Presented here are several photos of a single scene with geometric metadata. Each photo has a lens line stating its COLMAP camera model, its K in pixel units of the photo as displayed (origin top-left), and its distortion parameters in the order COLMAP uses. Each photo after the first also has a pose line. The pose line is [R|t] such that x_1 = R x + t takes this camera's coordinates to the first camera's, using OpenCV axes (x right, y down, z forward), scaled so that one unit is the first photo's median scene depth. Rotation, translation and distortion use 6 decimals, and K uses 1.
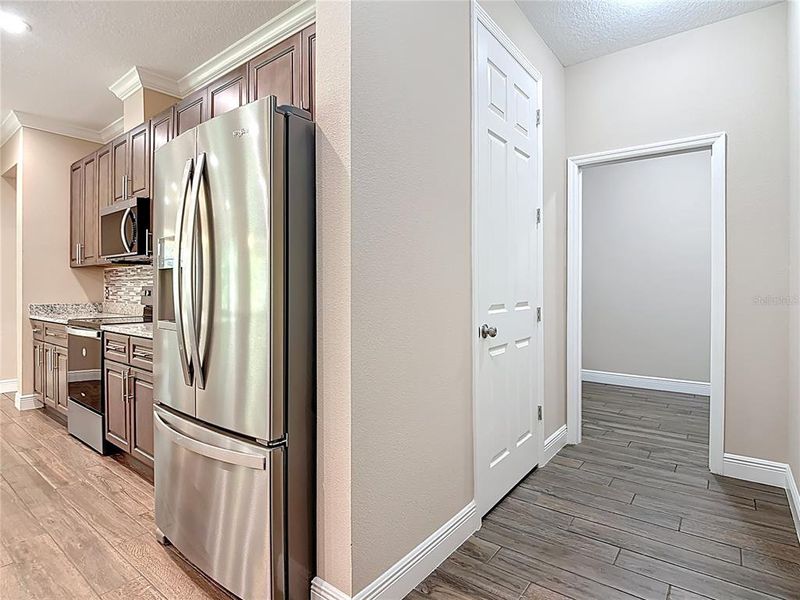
lens RADIAL K [[428.8, 0, 402.8], [0, 428.8, 299.0], [0, 0, 1]] dist [0.006064, -0.021469]
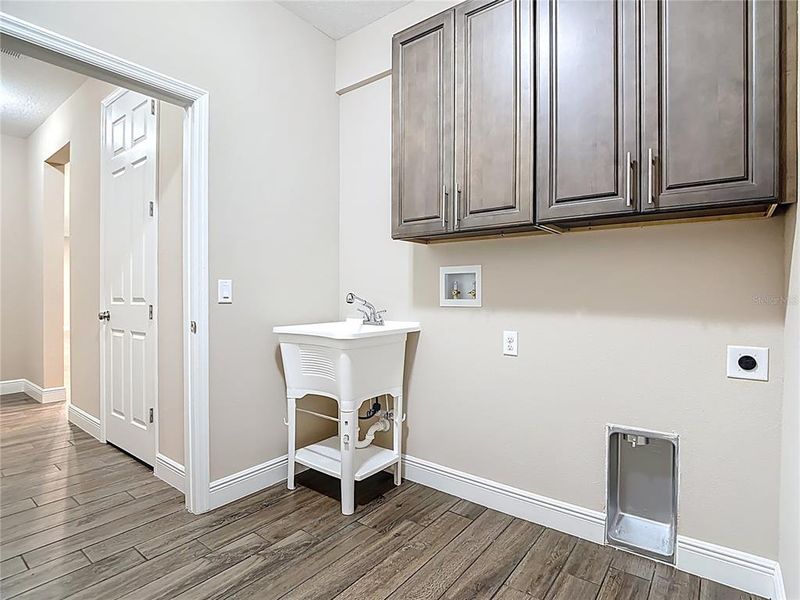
lens RADIAL K [[428.8, 0, 402.8], [0, 428.8, 299.0], [0, 0, 1]] dist [0.006064, -0.021469]
pose [[-0.021476, 0.018660, -0.999595, 1.311099], [-0.015325, 0.999702, 0.018992, -0.020527], [0.999652, 0.015726, -0.021184, 1.643267]]
